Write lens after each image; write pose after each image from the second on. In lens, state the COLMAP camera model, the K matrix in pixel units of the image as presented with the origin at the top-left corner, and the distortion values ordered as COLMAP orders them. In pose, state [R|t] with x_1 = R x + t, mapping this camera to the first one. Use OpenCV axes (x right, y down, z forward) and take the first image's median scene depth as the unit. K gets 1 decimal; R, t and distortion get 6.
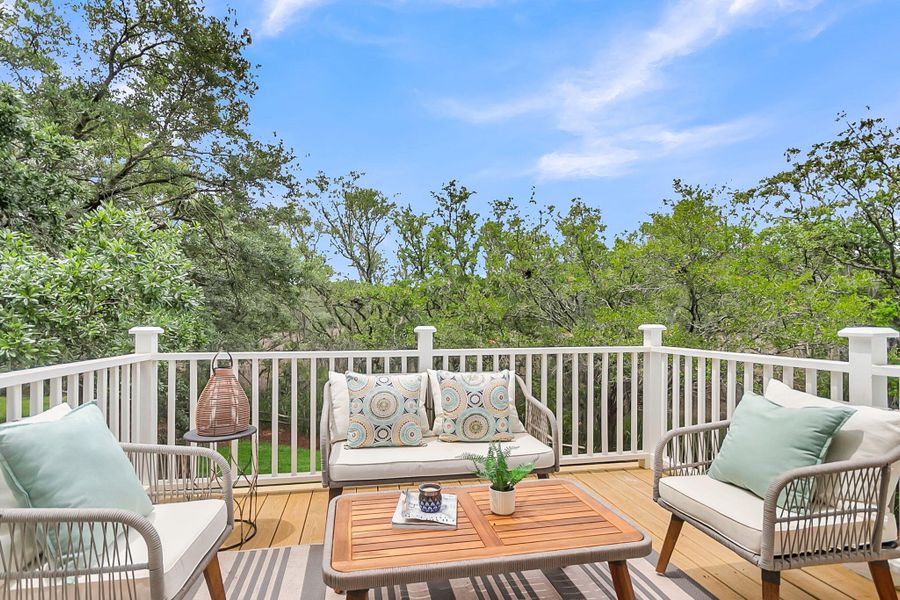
lens RADIAL K [[454.3, 0, 448.7], [0, 454.3, 318.1], [0, 0, 1]] dist [-0.001025, -0.000142]
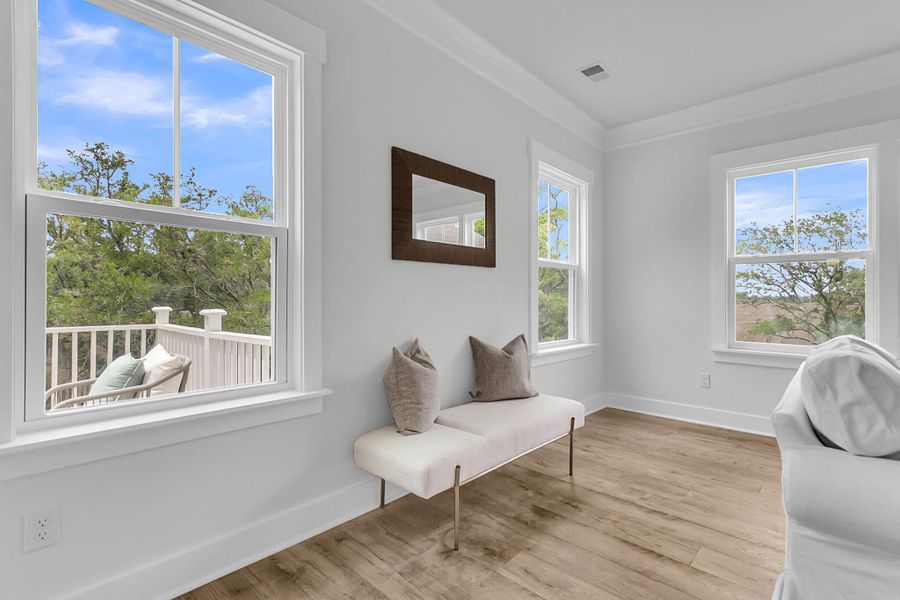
lens RADIAL K [[419.1, 0, 450.0], [0, 419.1, 300.0], [0, 0, 1]] dist [0.005489, 0.000283]
pose [[0.805278, 0.001053, 0.592896, 0.095164], [-0.004268, 0.999983, 0.004021, -0.002852], [-0.592882, -0.005768, 0.805269, -0.090956]]
